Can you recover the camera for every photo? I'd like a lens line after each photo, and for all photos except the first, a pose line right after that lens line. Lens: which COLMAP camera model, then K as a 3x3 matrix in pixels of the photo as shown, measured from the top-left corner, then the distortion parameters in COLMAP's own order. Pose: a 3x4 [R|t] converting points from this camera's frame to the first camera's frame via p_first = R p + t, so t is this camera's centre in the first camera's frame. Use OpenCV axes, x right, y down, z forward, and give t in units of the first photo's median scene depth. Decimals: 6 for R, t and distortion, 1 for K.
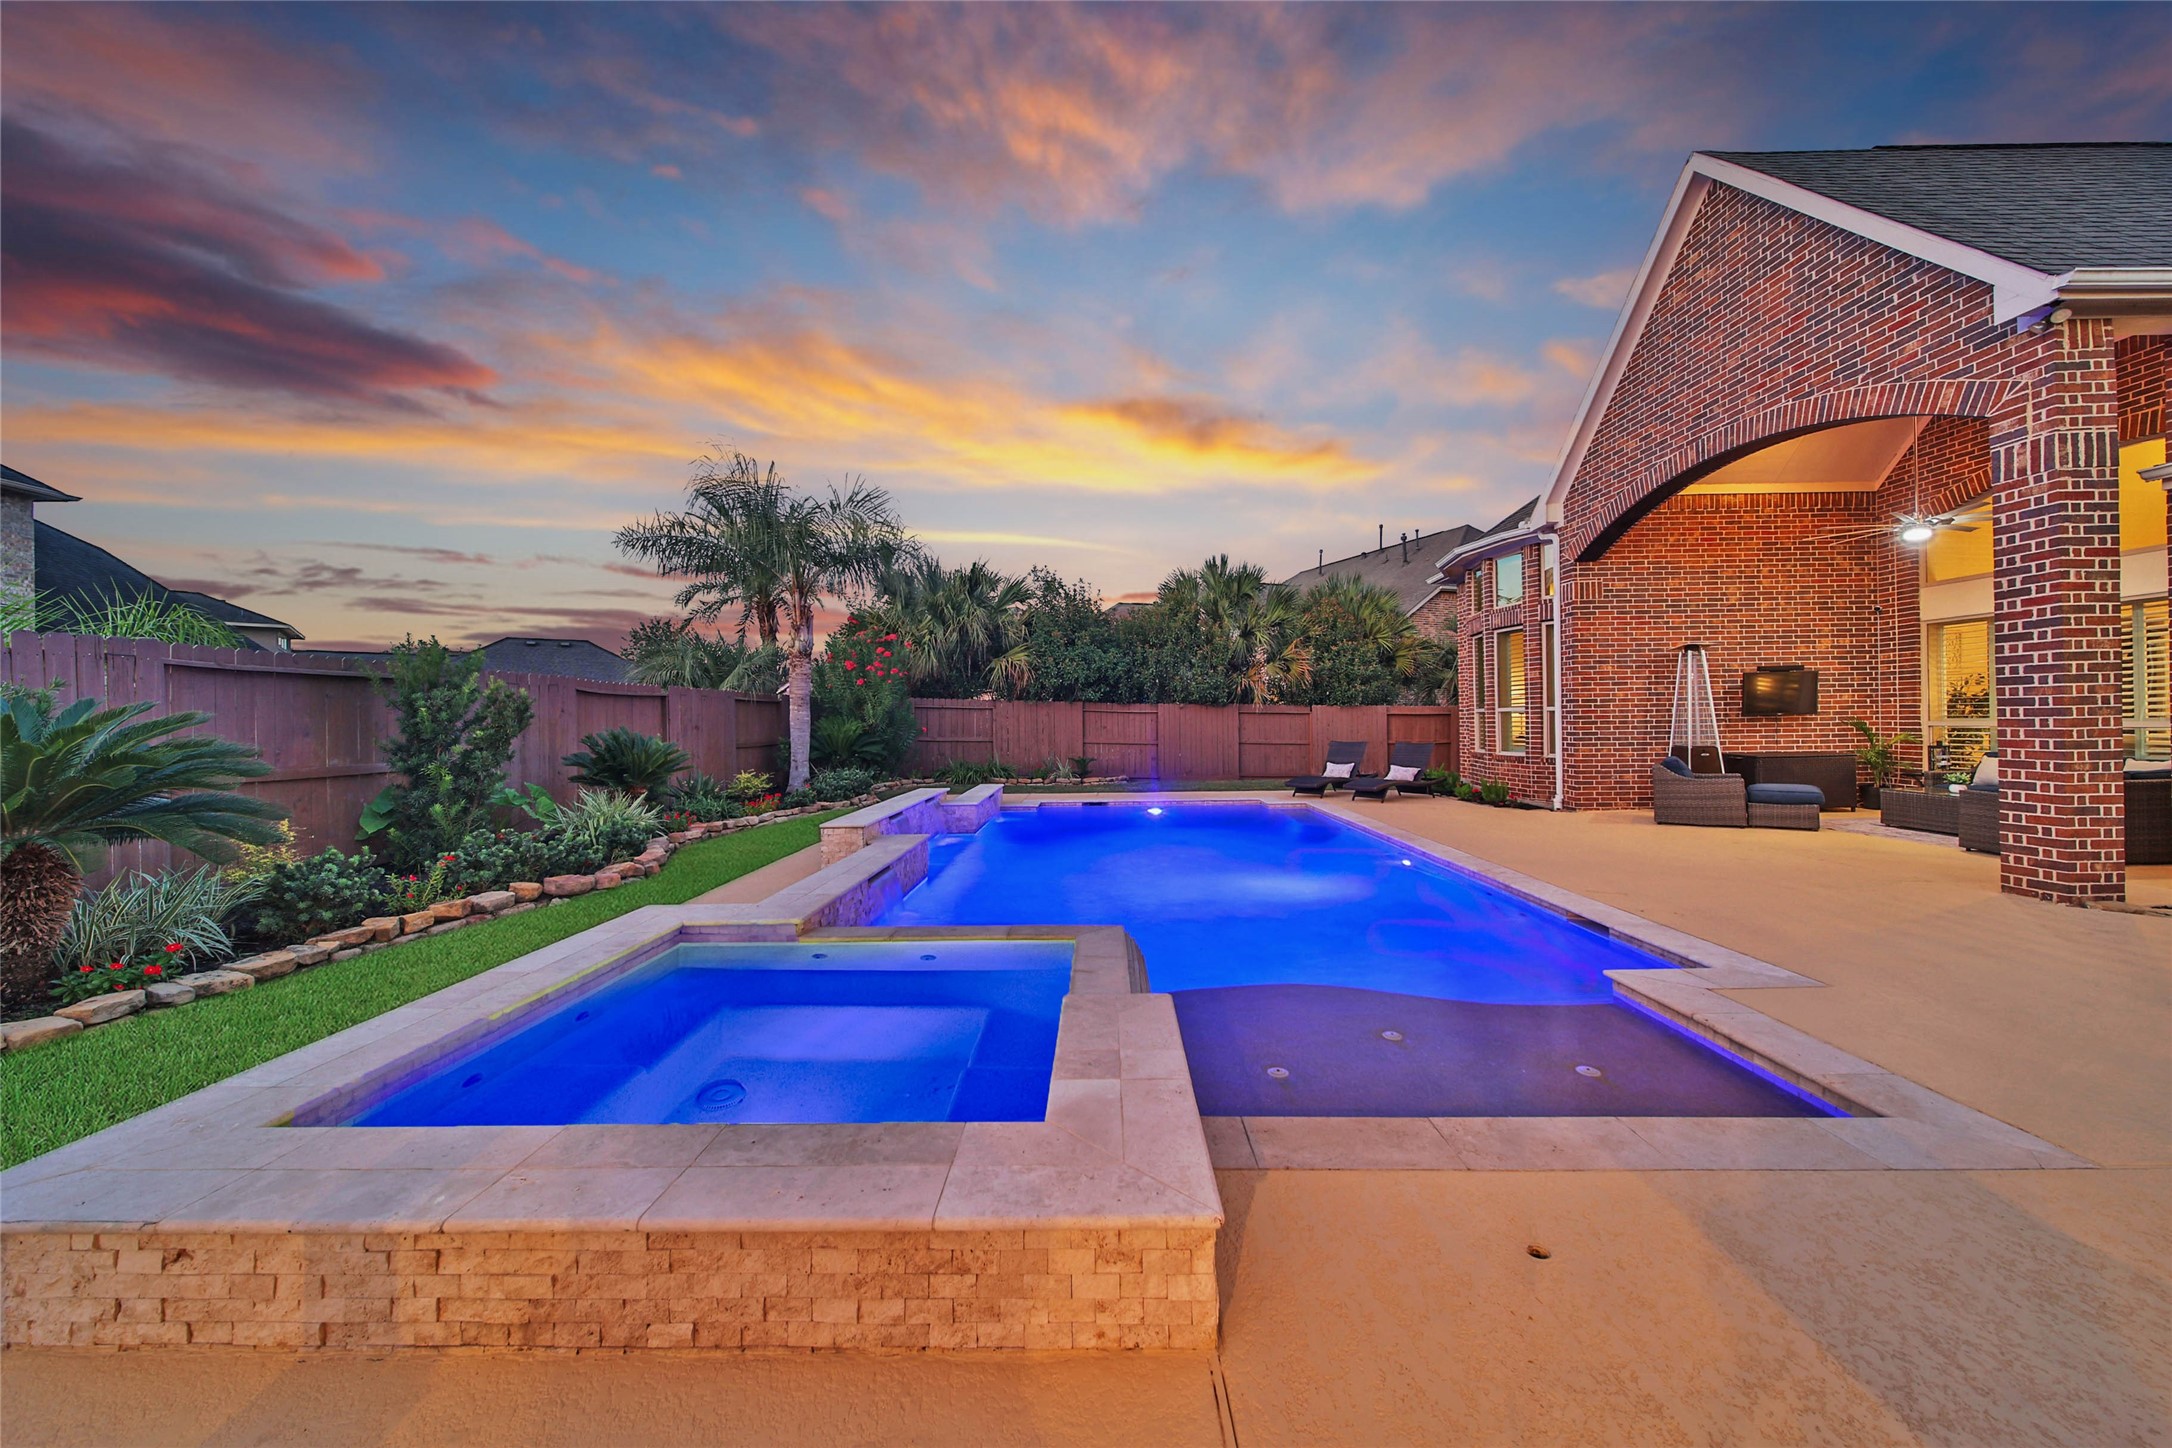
lens RADIAL K [[725.4, 0, 1092.2], [0, 725.4, 713.9], [0, 0, 1]] dist [0.000000, -0.001321]
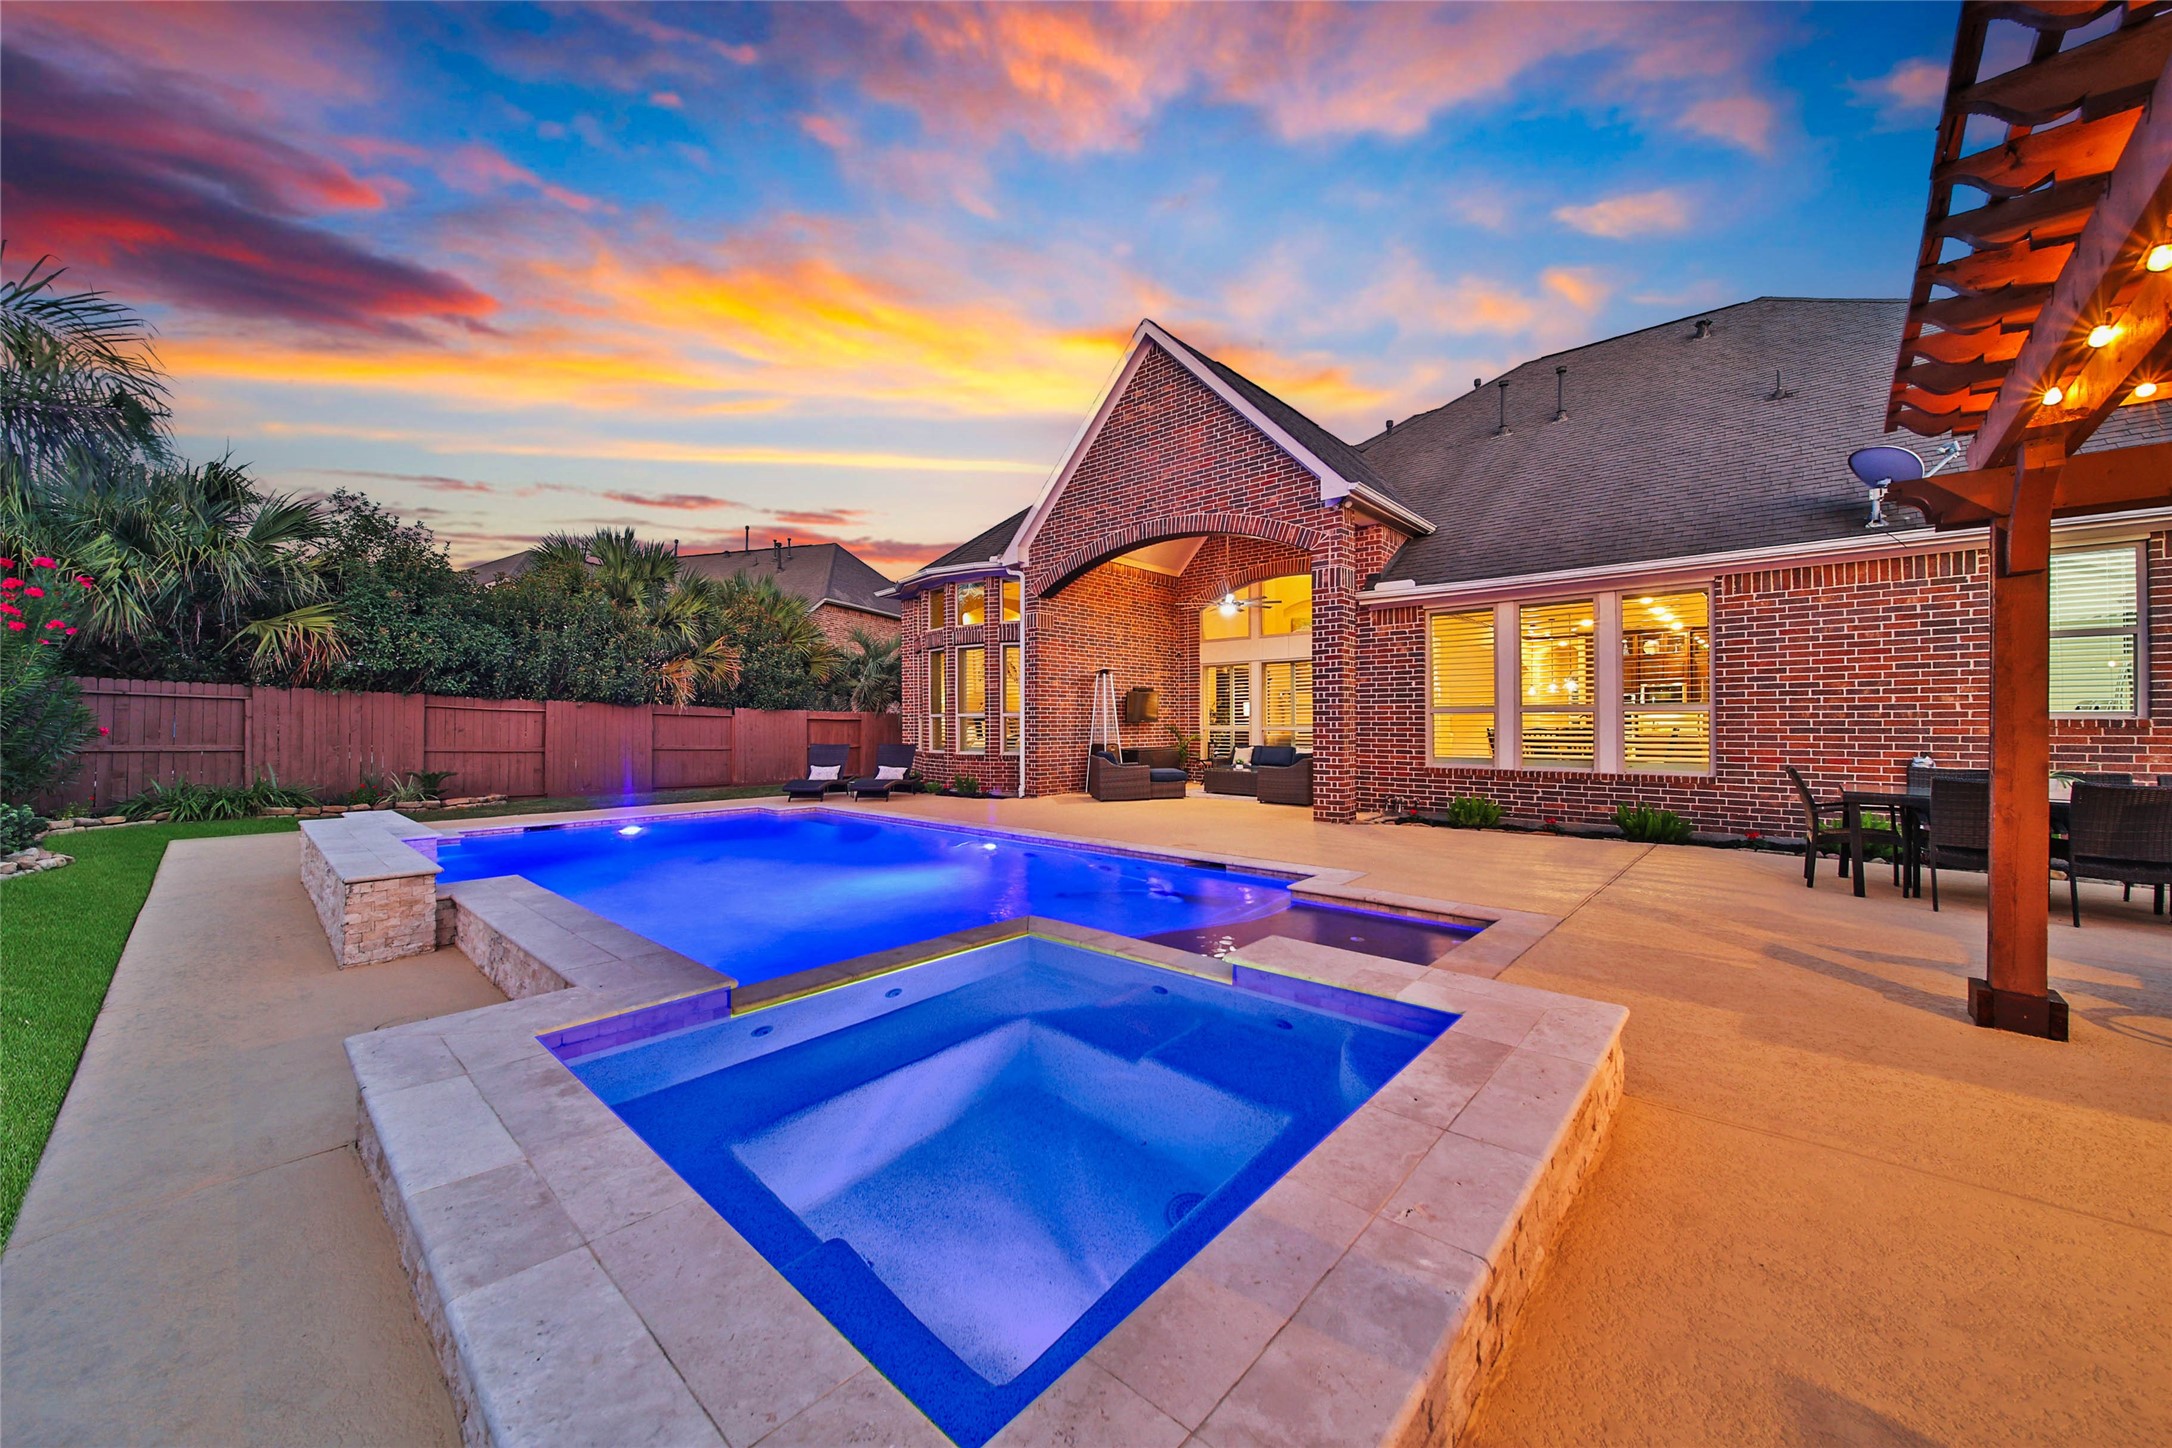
lens RADIAL K [[725.4, 0, 1092.2], [0, 725.4, 713.9], [0, 0, 1]] dist [0.000000, -0.001321]
pose [[0.694684, 0.020551, 0.719022, -0.131882], [-0.014661, 0.999789, -0.014411, 0.006357], [-0.719166, -0.000530, 0.694838, 0.053935]]
